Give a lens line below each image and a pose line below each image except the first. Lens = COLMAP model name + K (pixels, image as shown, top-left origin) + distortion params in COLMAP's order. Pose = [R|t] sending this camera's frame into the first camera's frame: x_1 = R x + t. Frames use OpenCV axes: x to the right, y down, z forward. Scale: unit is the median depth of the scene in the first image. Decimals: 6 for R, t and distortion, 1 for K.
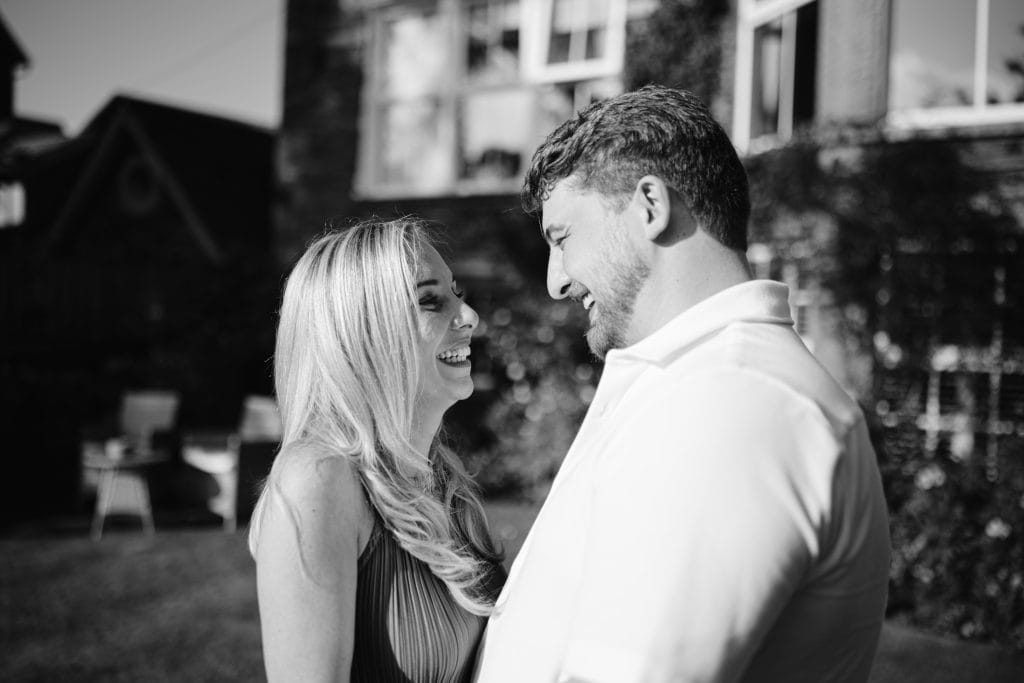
lens RADIAL K [[986.9, 0, 512.0], [0, 986.9, 341.5], [0, 0, 1]] dist [-0.006803, -0.010273]
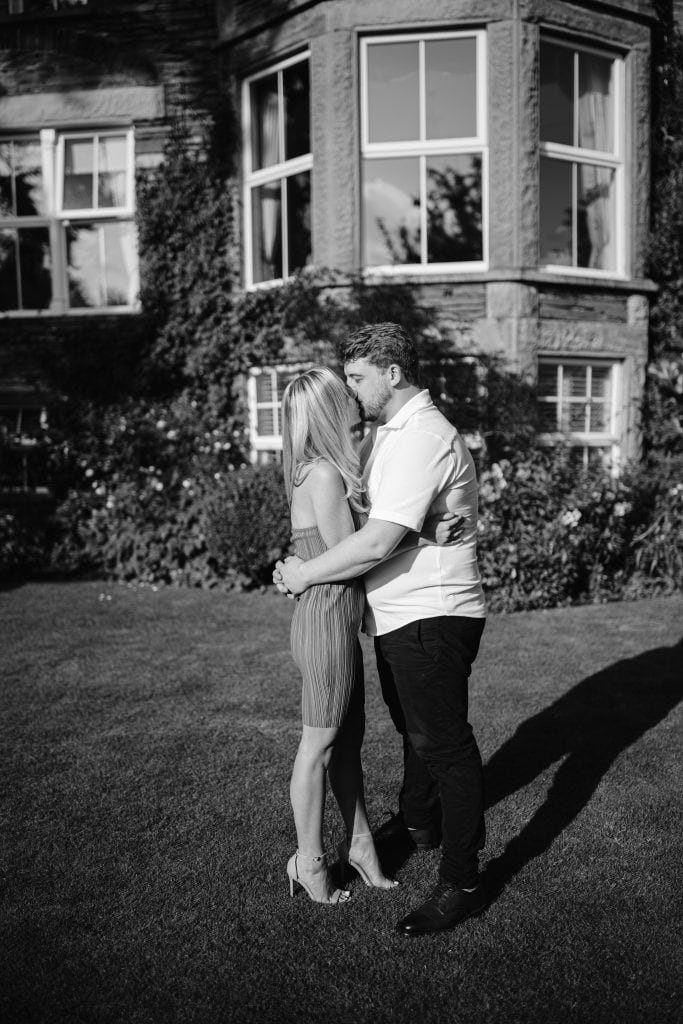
lens RADIAL K [[986.9, 0, 338.9], [0, 986.9, 510.3], [0, 0, 1]] dist [-0.006803, -0.010273]
pose [[0.926266, -0.080468, 0.368181, -0.191235], [0.057985, 0.995736, 0.071746, 0.007996], [-0.372384, -0.045107, 0.926982, -0.287052]]
